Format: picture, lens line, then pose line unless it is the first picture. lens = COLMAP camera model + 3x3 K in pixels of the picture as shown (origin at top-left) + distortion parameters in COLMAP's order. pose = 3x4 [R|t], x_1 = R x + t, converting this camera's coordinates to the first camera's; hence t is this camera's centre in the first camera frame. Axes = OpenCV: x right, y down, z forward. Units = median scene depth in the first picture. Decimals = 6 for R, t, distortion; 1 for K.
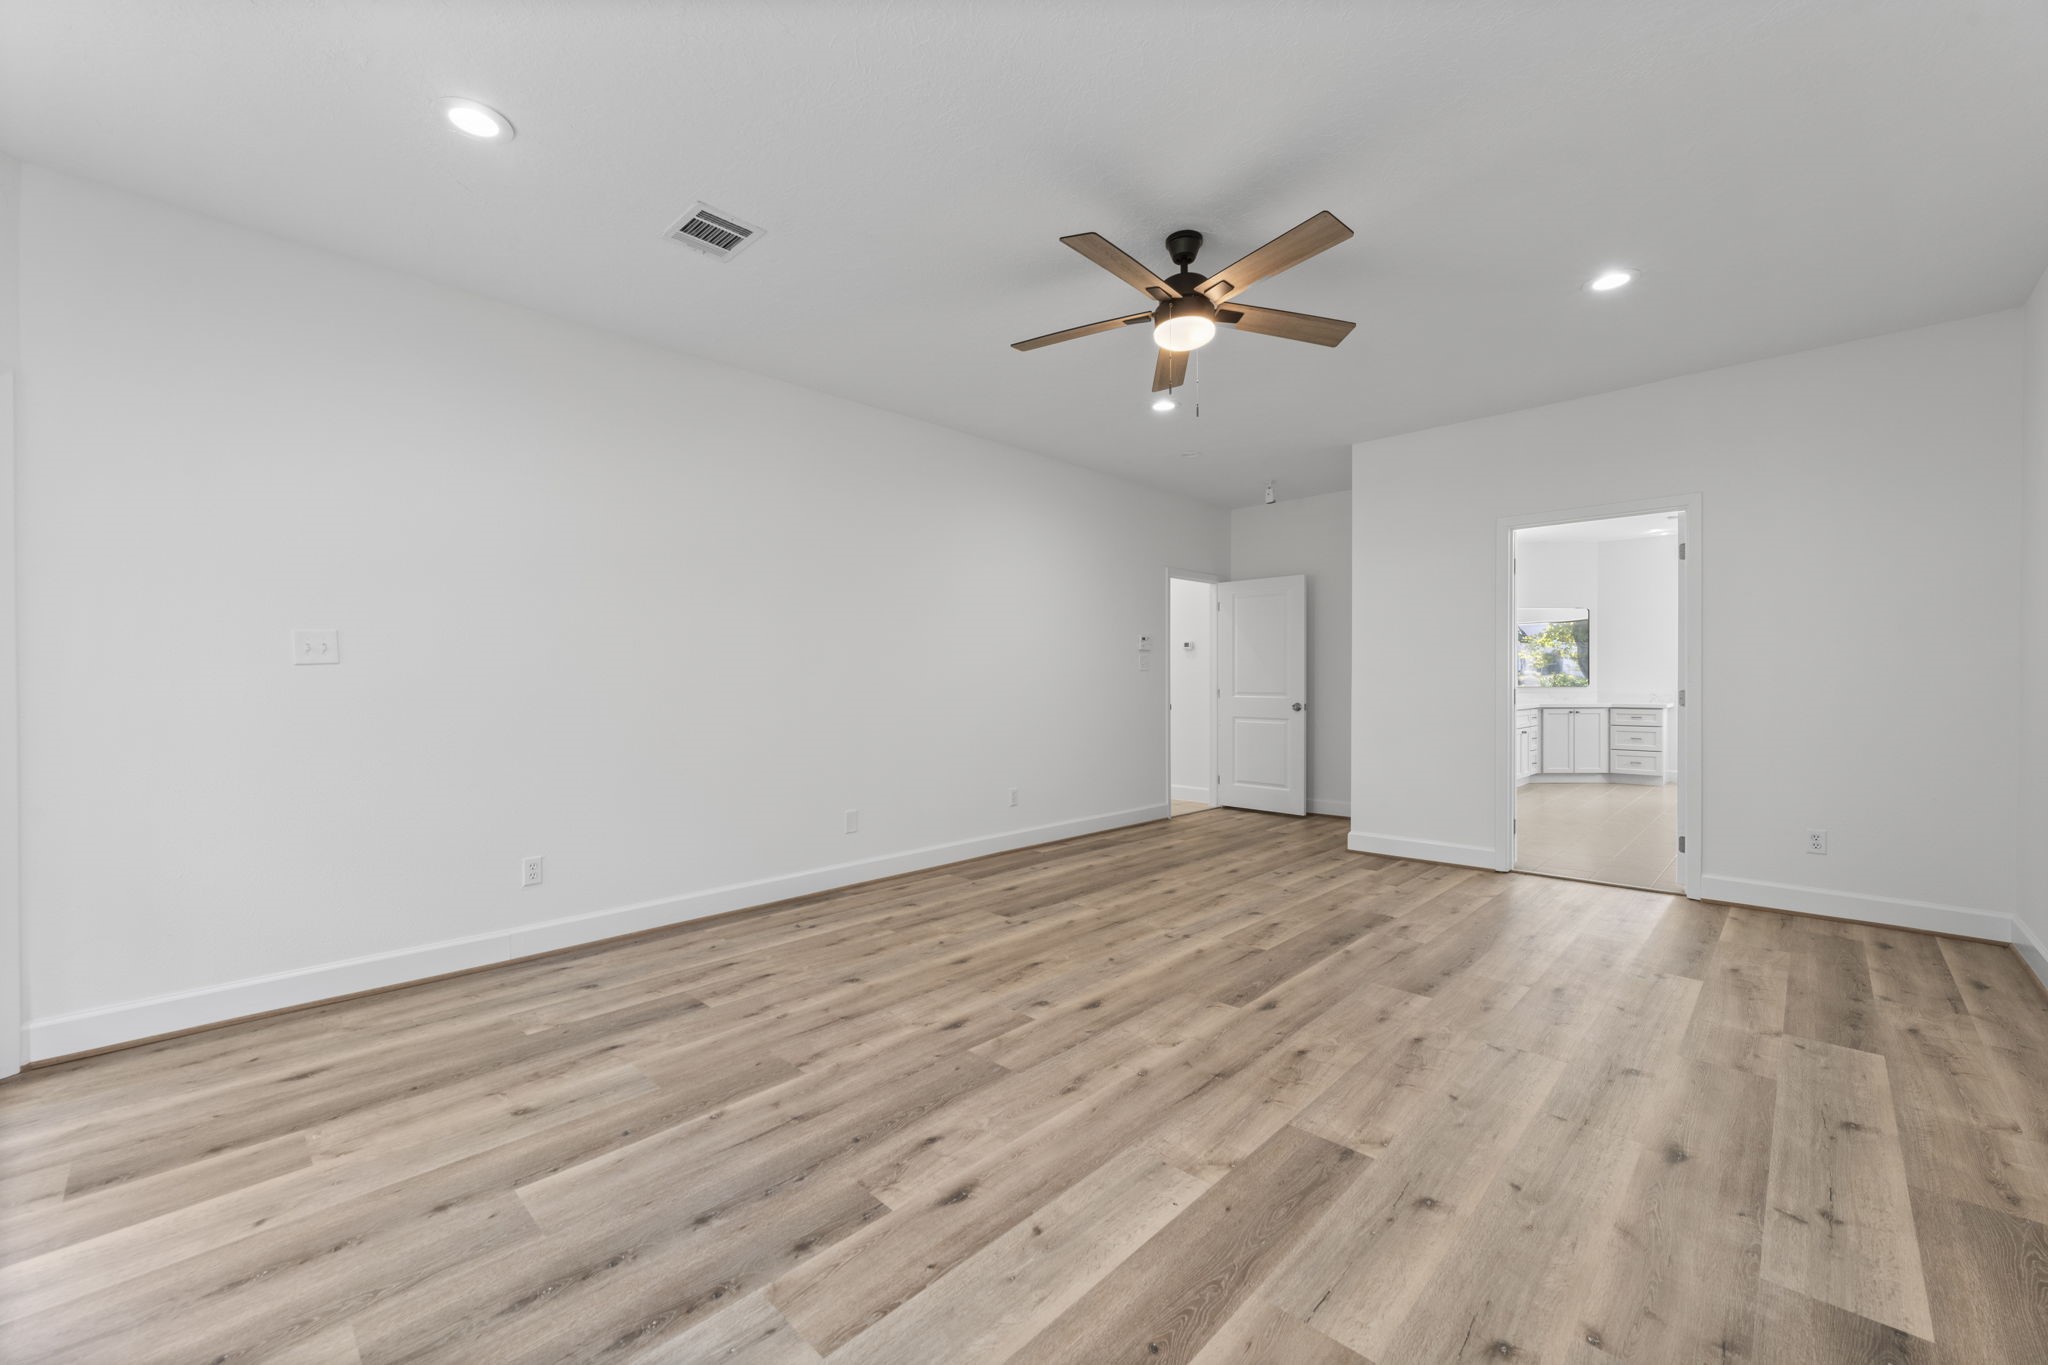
lens RADIAL K [[813.6, 0, 1017.6], [0, 813.6, 702.0], [0, 0, 1]] dist [-0.003294, 0.000147]
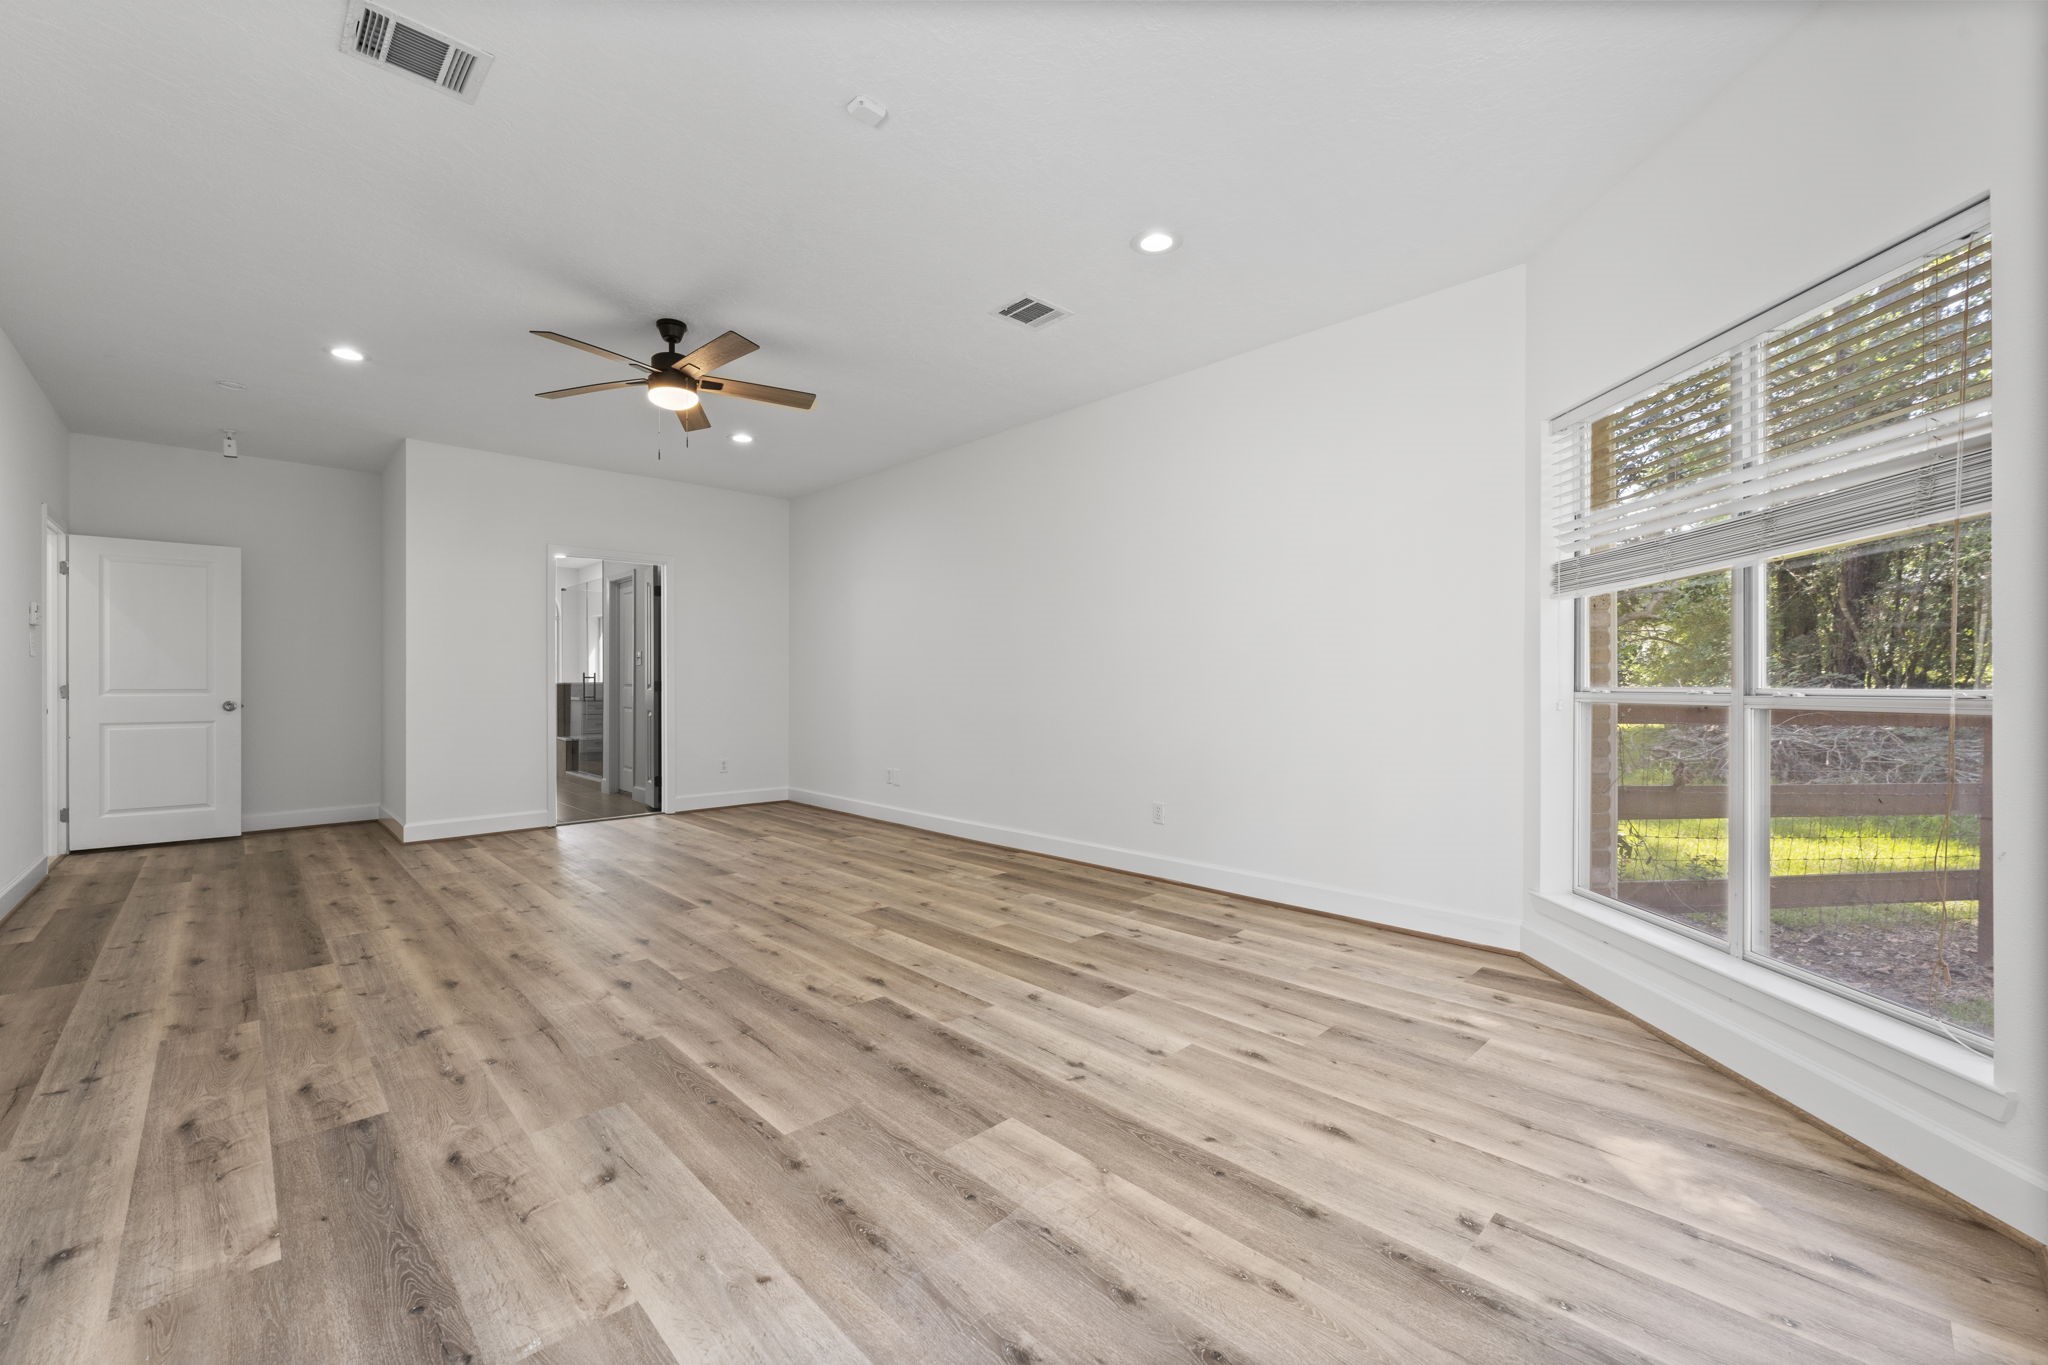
lens RADIAL K [[813.6, 0, 1015.5], [0, 813.6, 680.7], [0, 0, 1]] dist [-0.003294, 0.000147]
pose [[0.035414, 0.003635, 0.999366, -1.020846], [0.029584, 0.999551, -0.004684, 0.018791], [-0.998935, 0.029731, 0.035290, 0.399094]]
